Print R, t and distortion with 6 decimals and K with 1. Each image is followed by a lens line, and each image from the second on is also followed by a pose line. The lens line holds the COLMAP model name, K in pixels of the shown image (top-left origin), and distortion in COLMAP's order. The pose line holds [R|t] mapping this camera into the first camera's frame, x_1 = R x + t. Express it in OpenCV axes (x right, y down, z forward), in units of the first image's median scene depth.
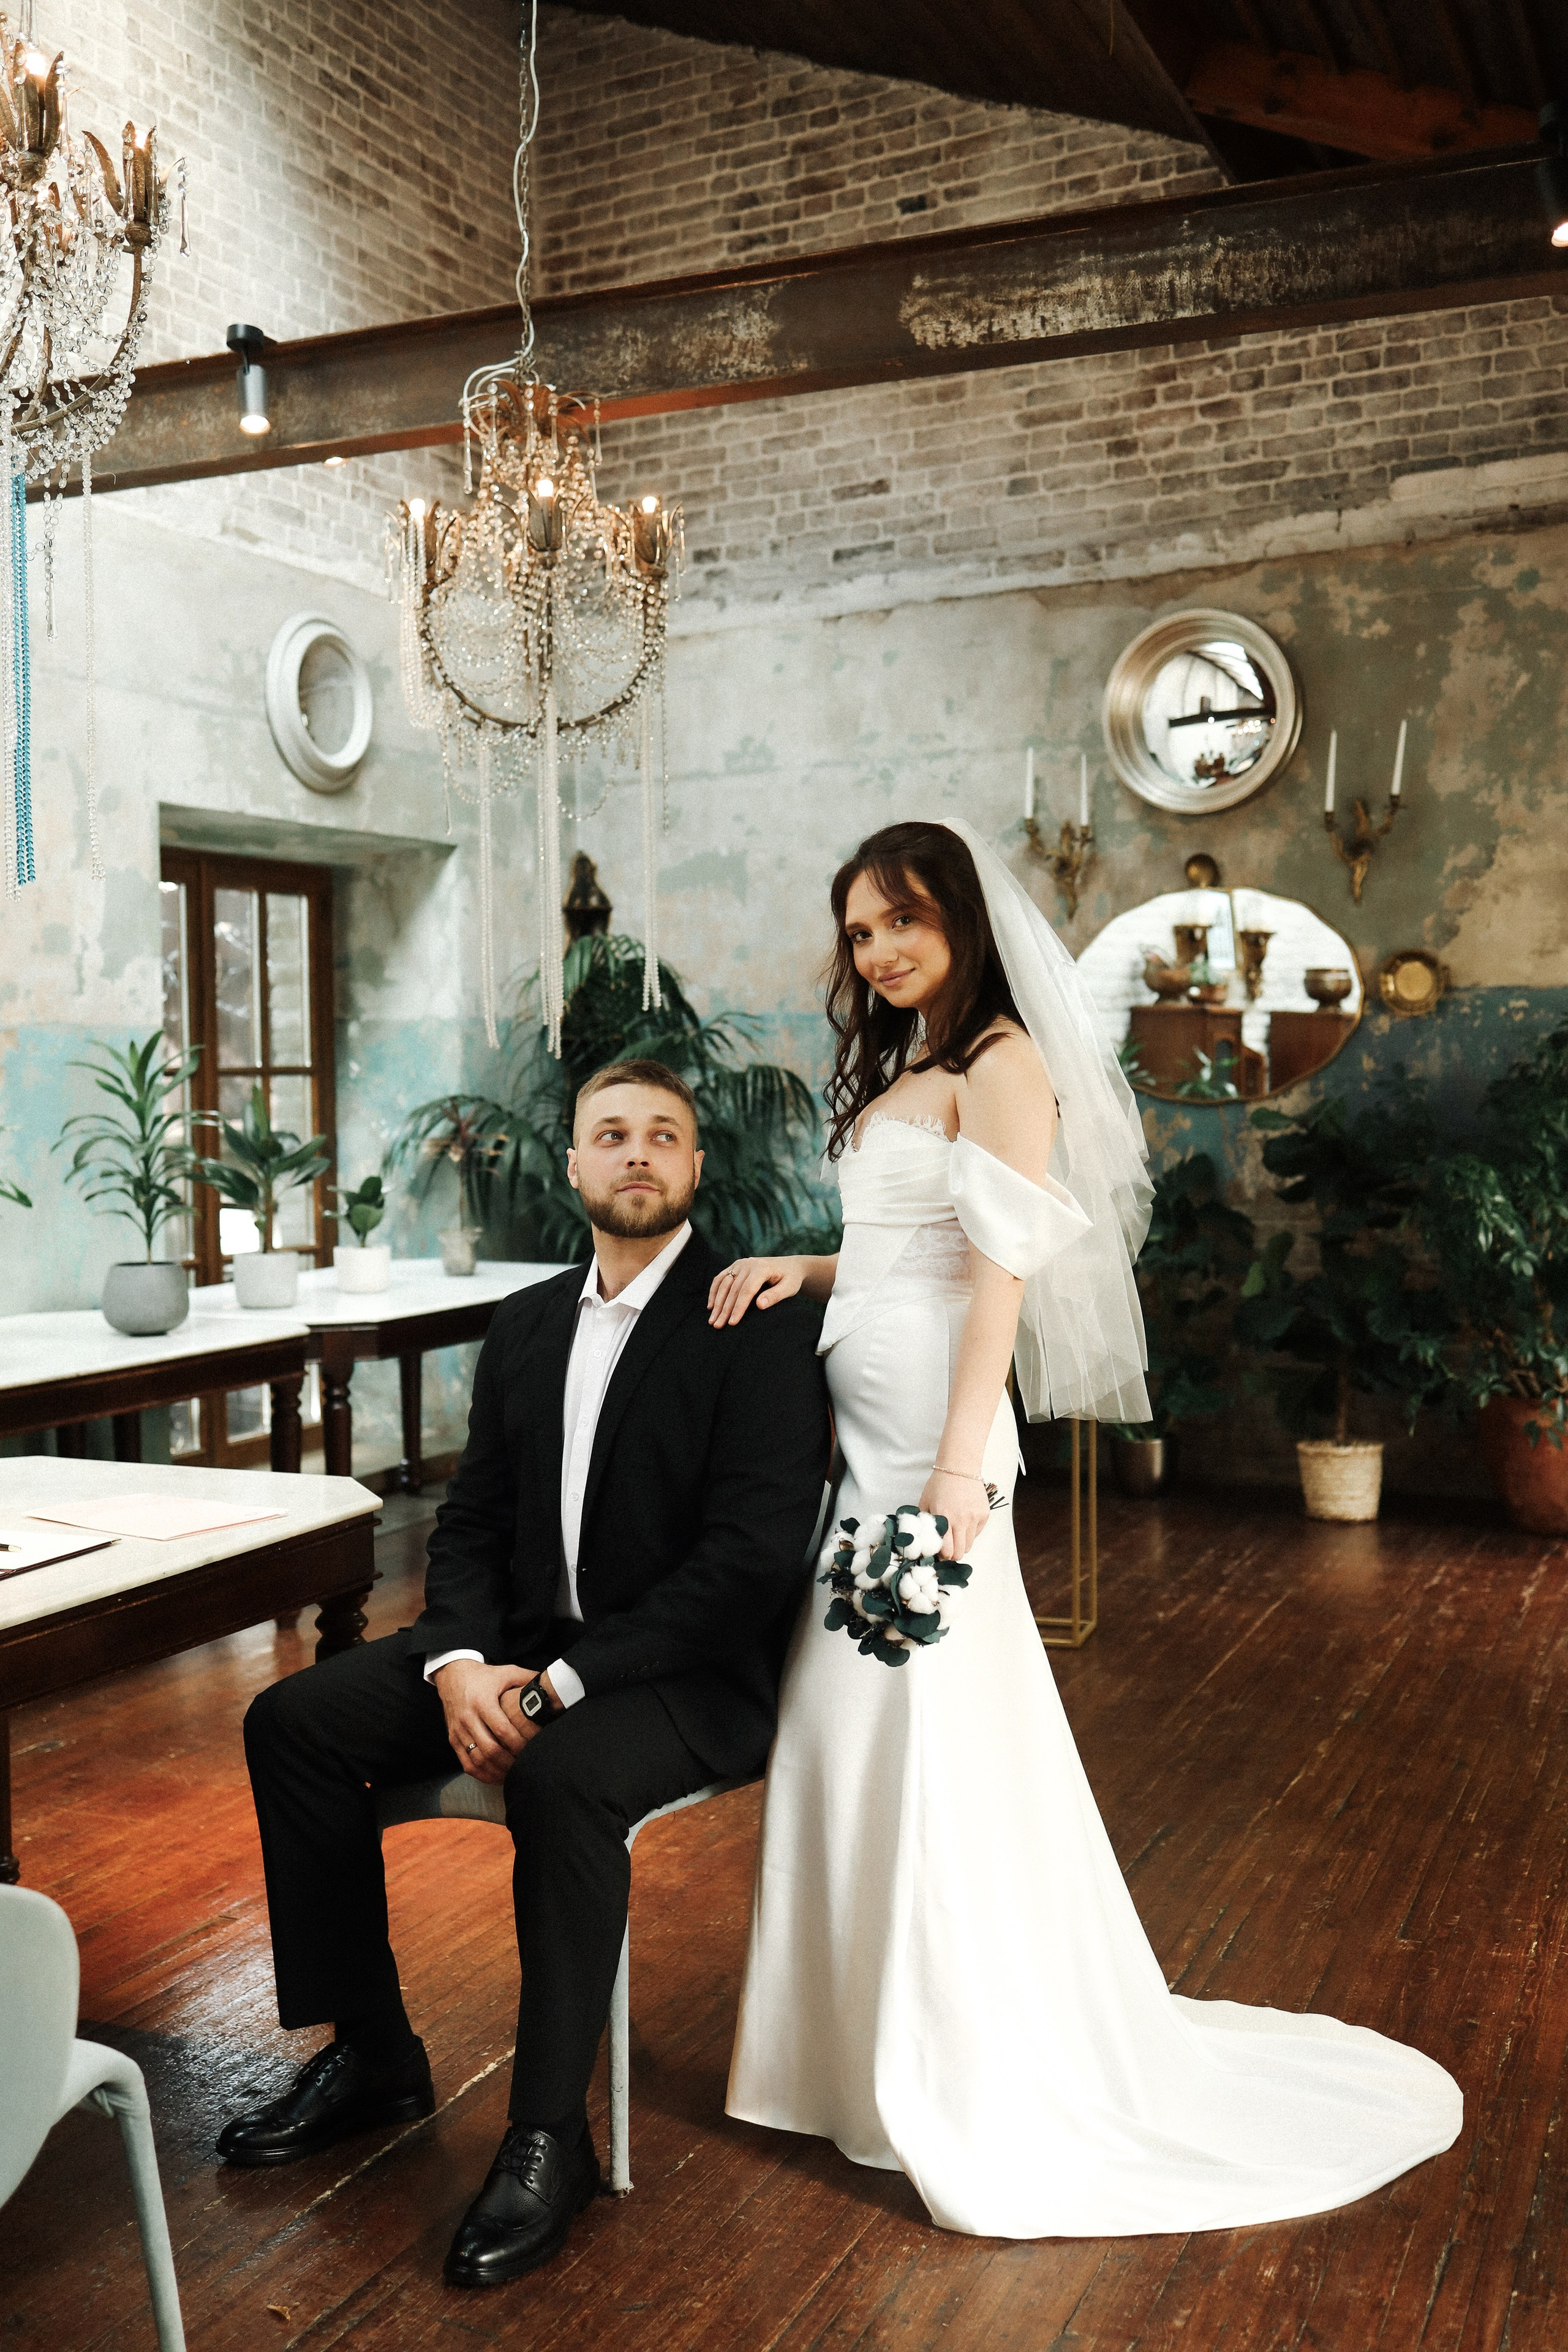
lens RADIAL K [[2378.0, 0, 784.0], [0, 2378.0, 1176.0], [0, 0, 1]] dist [-0.058436, 0.002310]
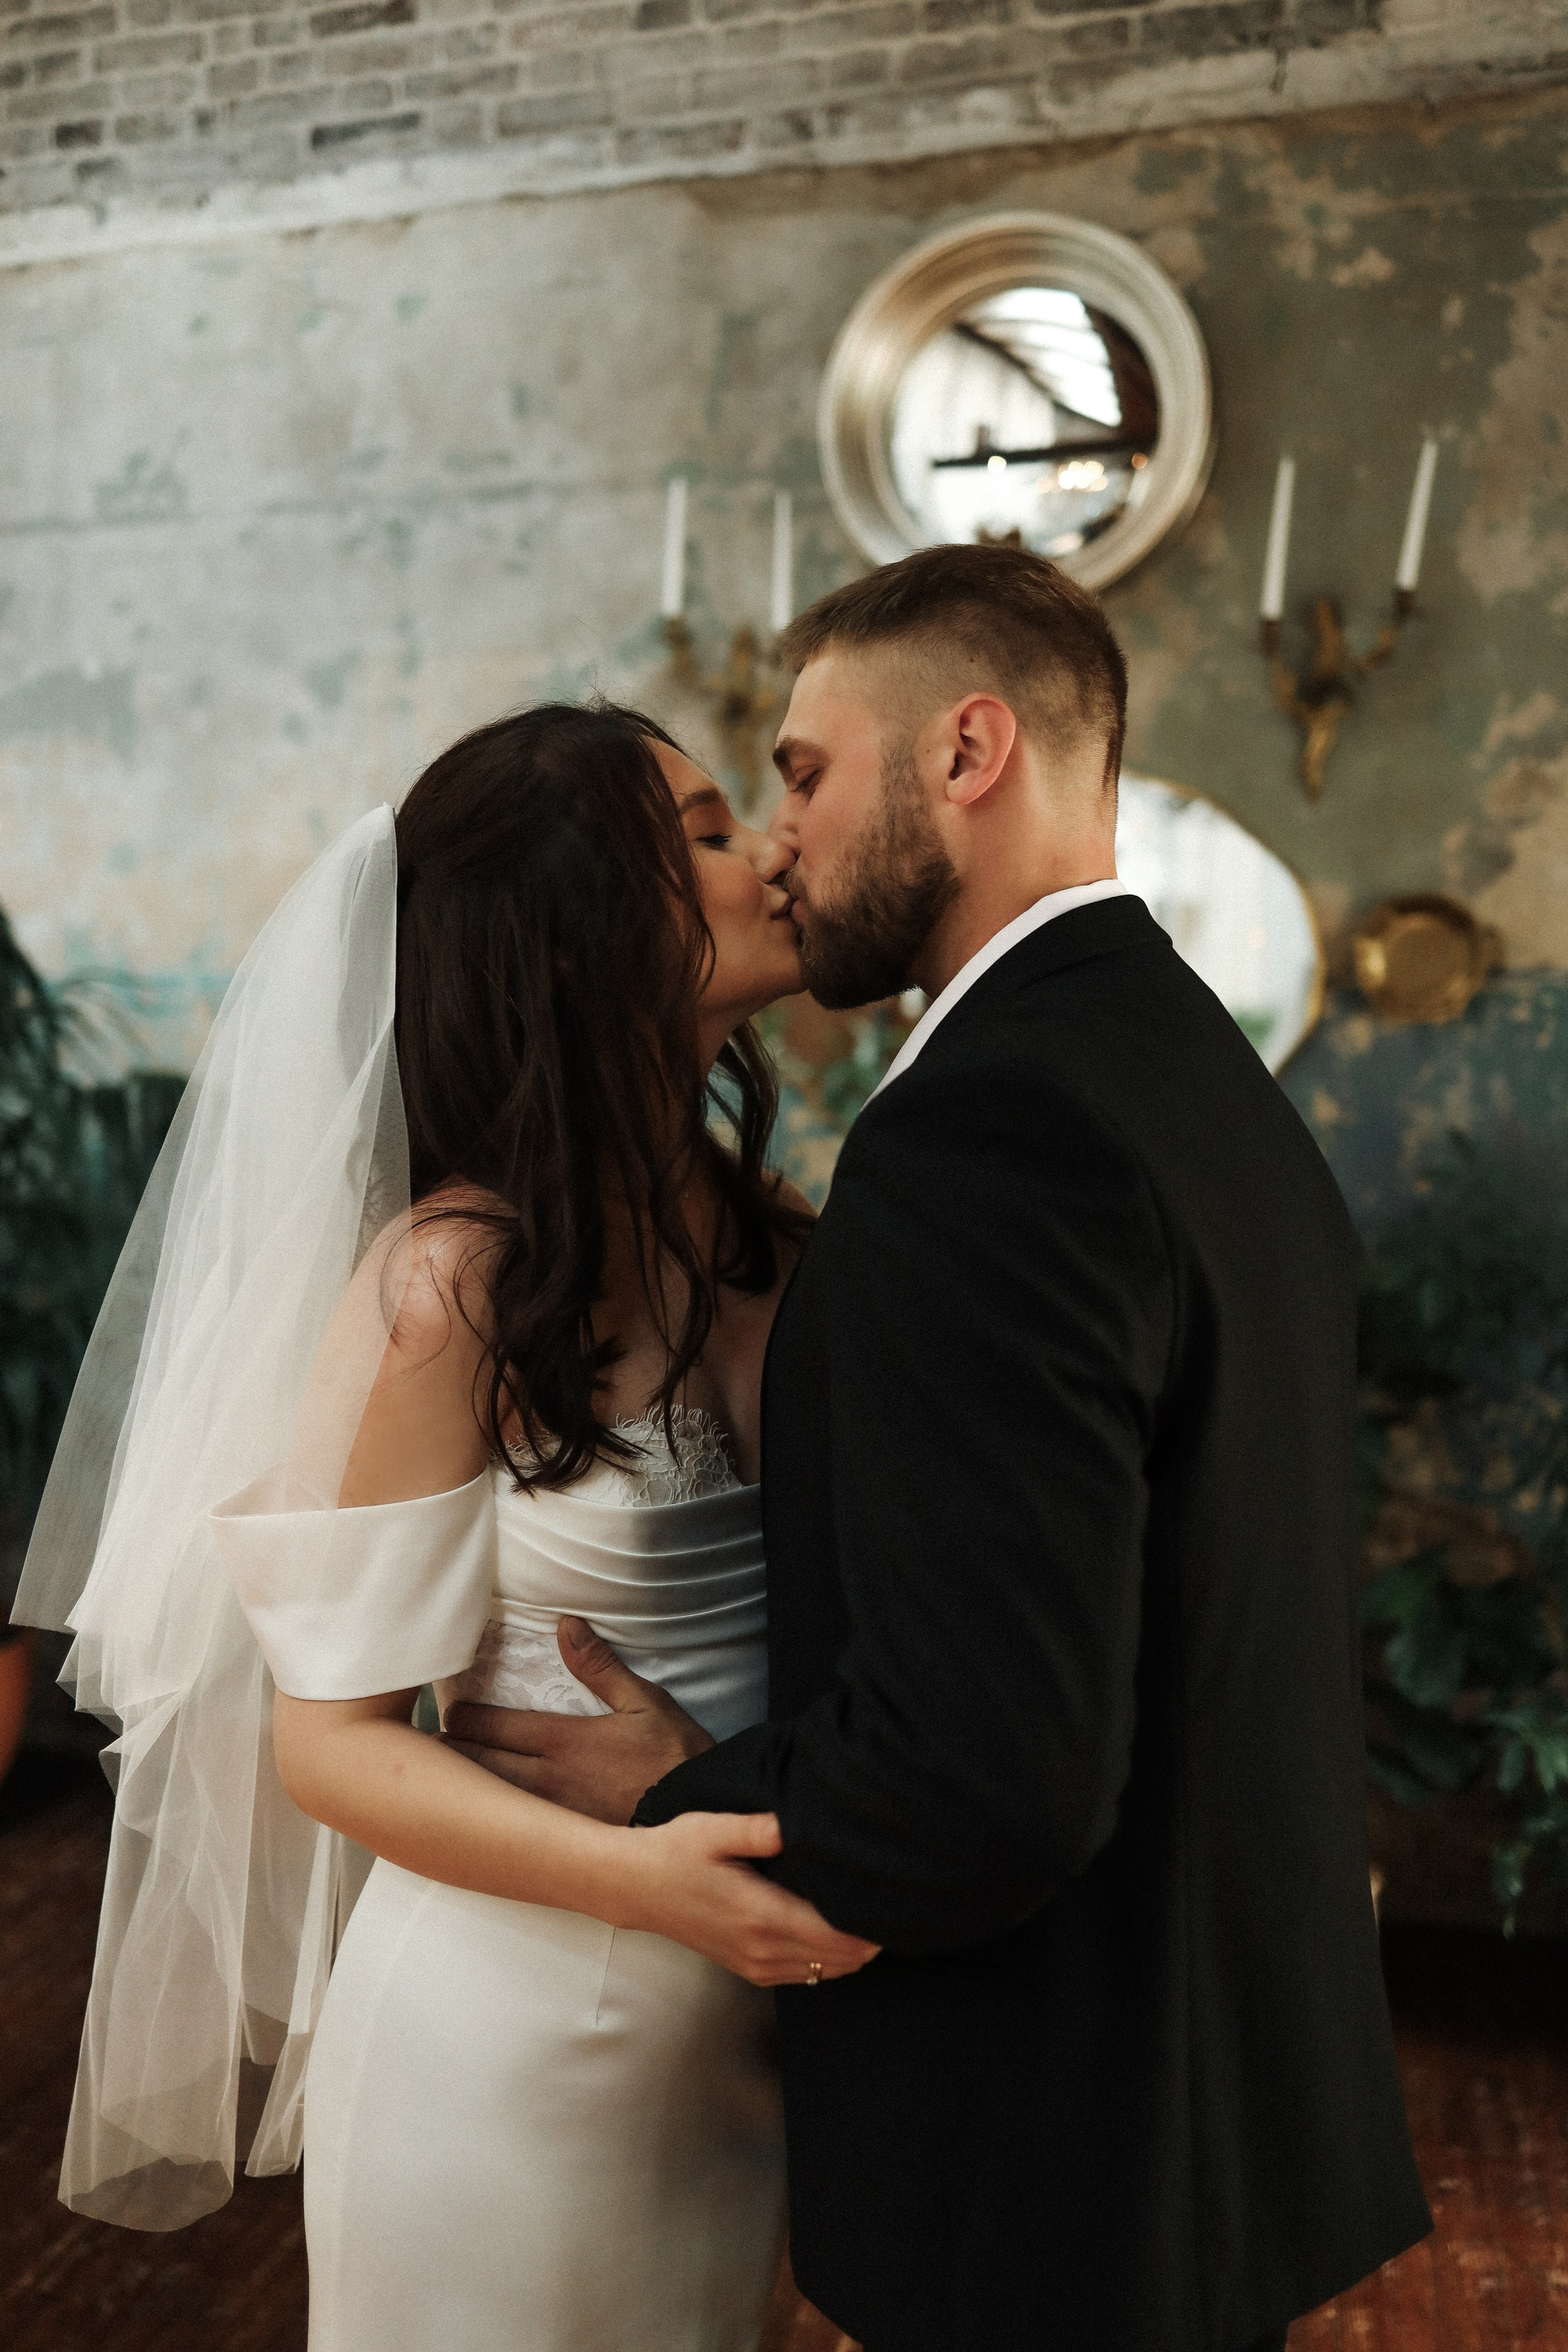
lens RADIAL K [[2378.0, 0, 784.0], [0, 2378.0, 1176.0], [0, 0, 1]] dist [-0.058436, 0.002310]
pose [[0.980121, 0.008947, 0.198197, 0.025222], [-0.015071, 0.999454, 0.029409, -0.043907], [-0.197826, -0.031811, 0.979721, 0.483848]]
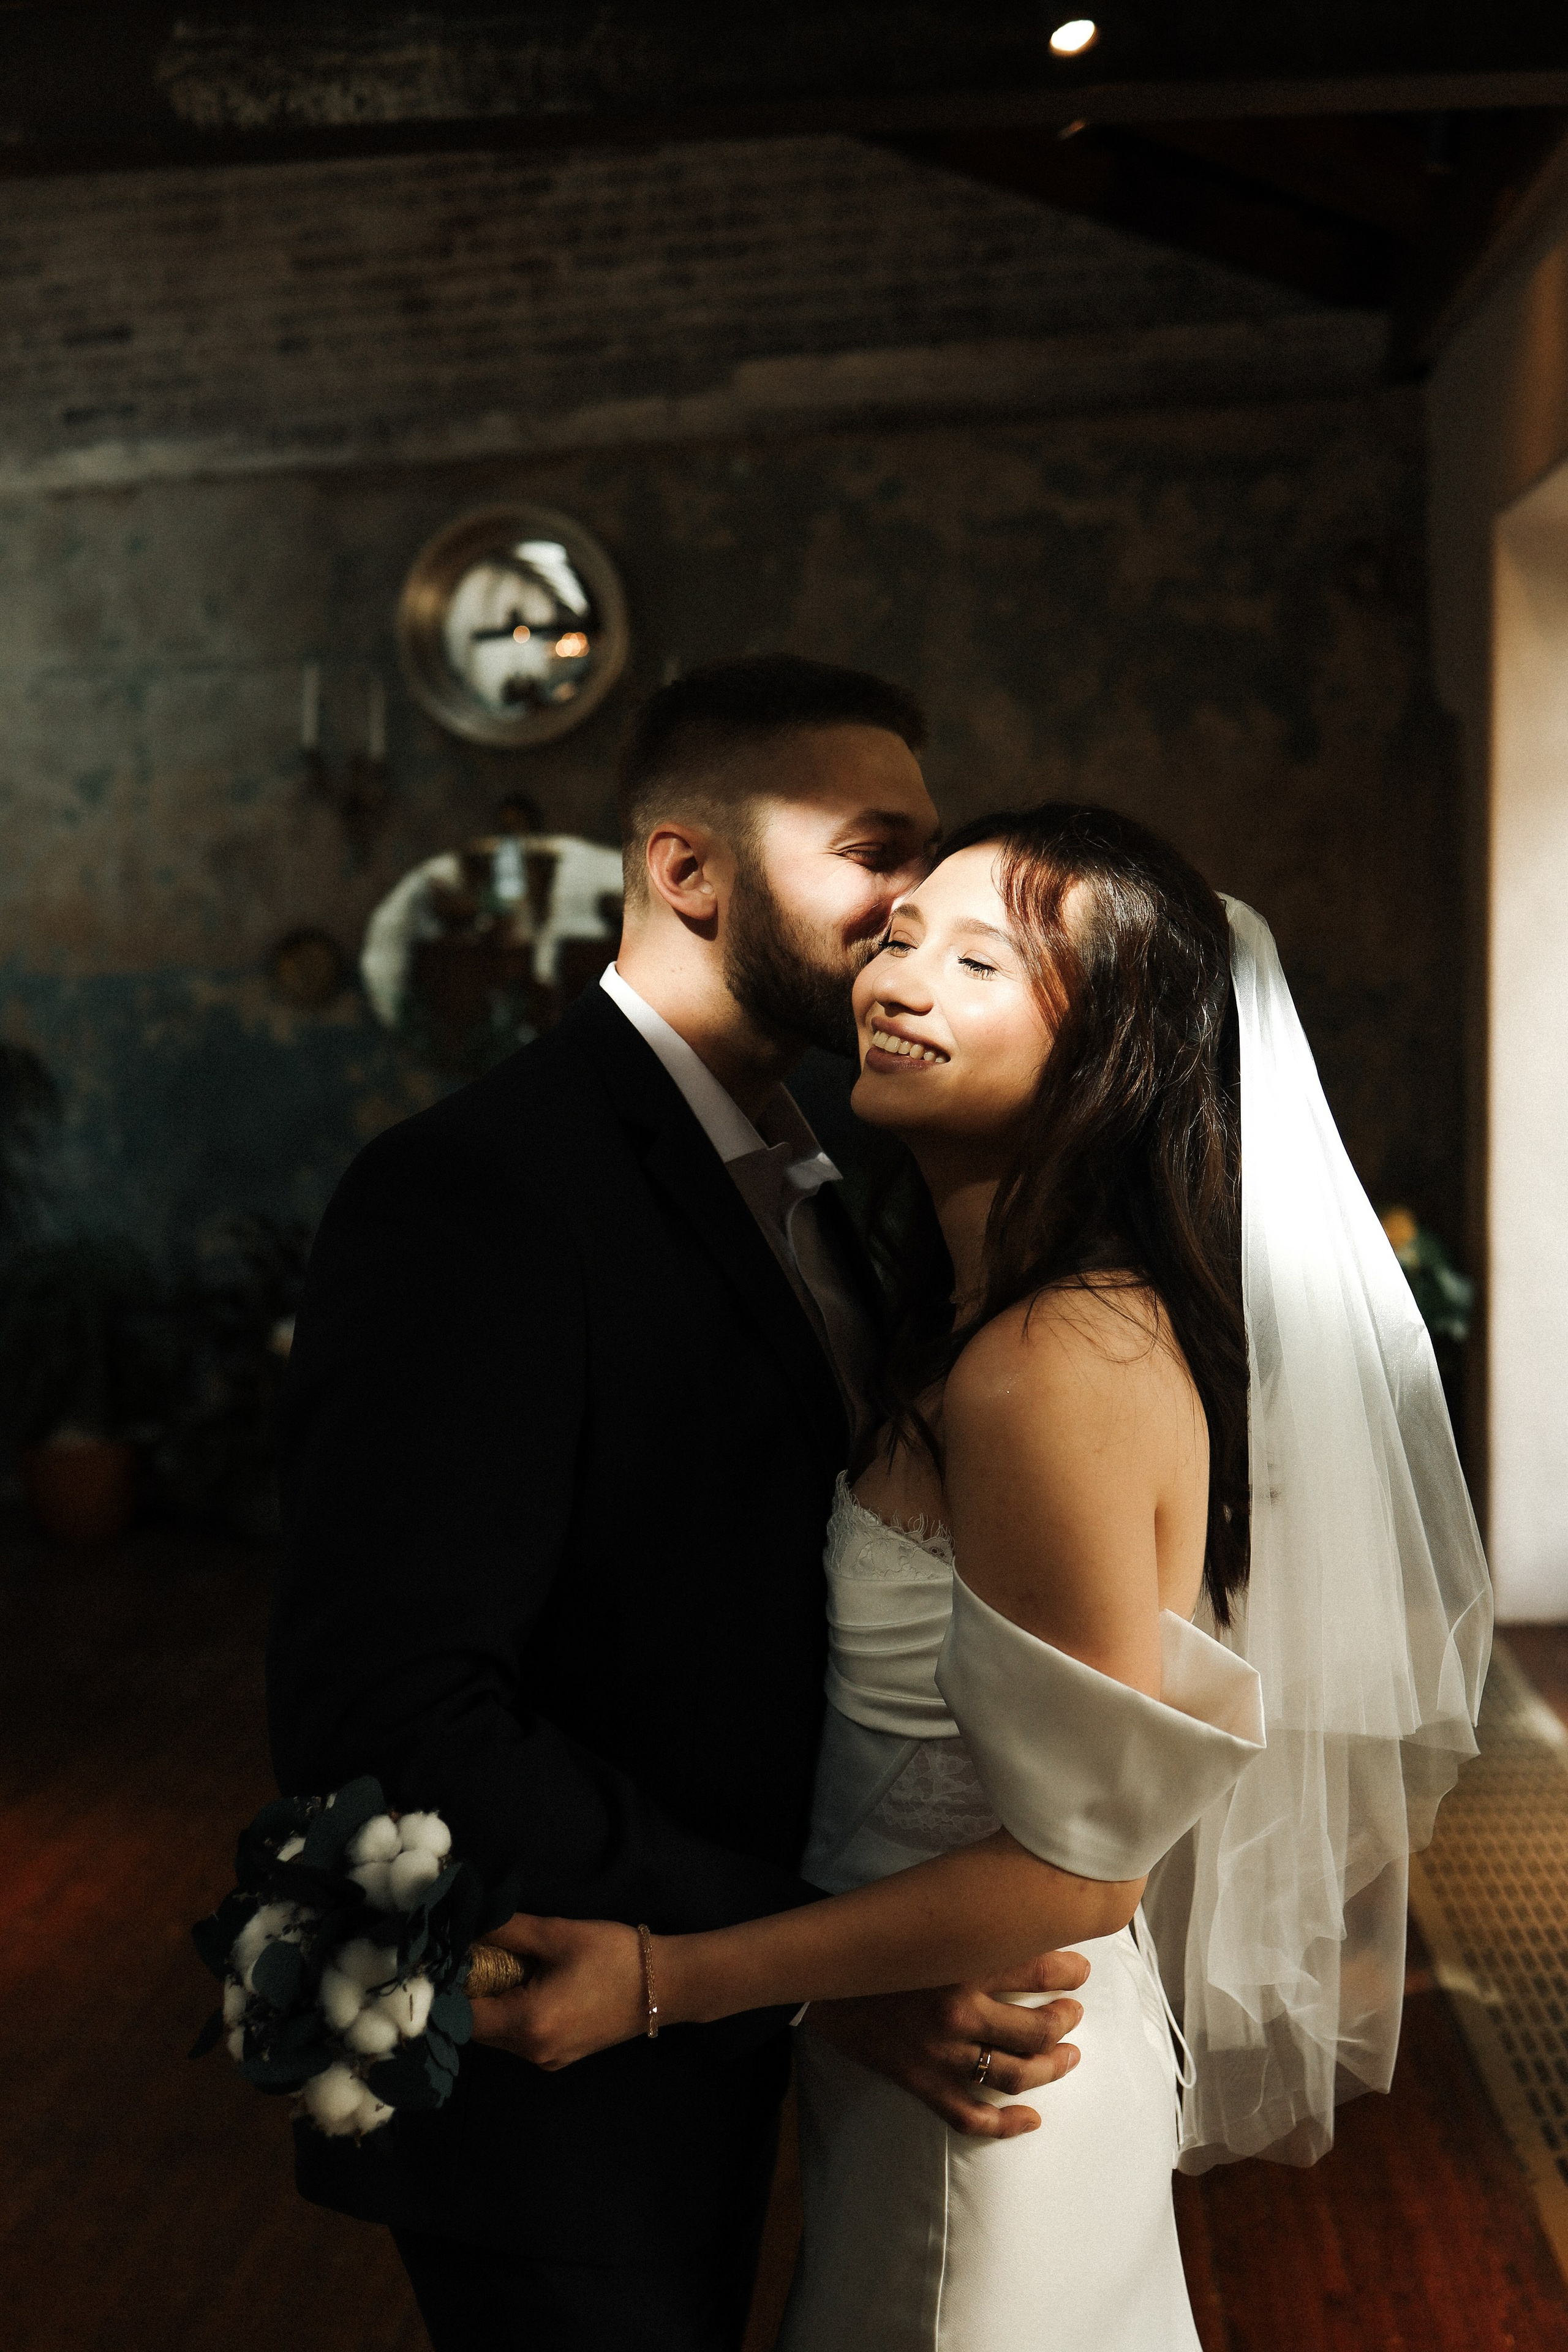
lens RADIAL K [[2378.0, 0, 784.0], [0, 2378.0, 1176.0], [0, 0, 1]] dist [-0.058436, 0.002310]
pose [[0.951989, -0.028269, 0.304823, 0.003326], [0.014036, 0.998711, 0.048785, -0.038349], [-0.305809, -0.042164, 0.951159, 0.150570]]
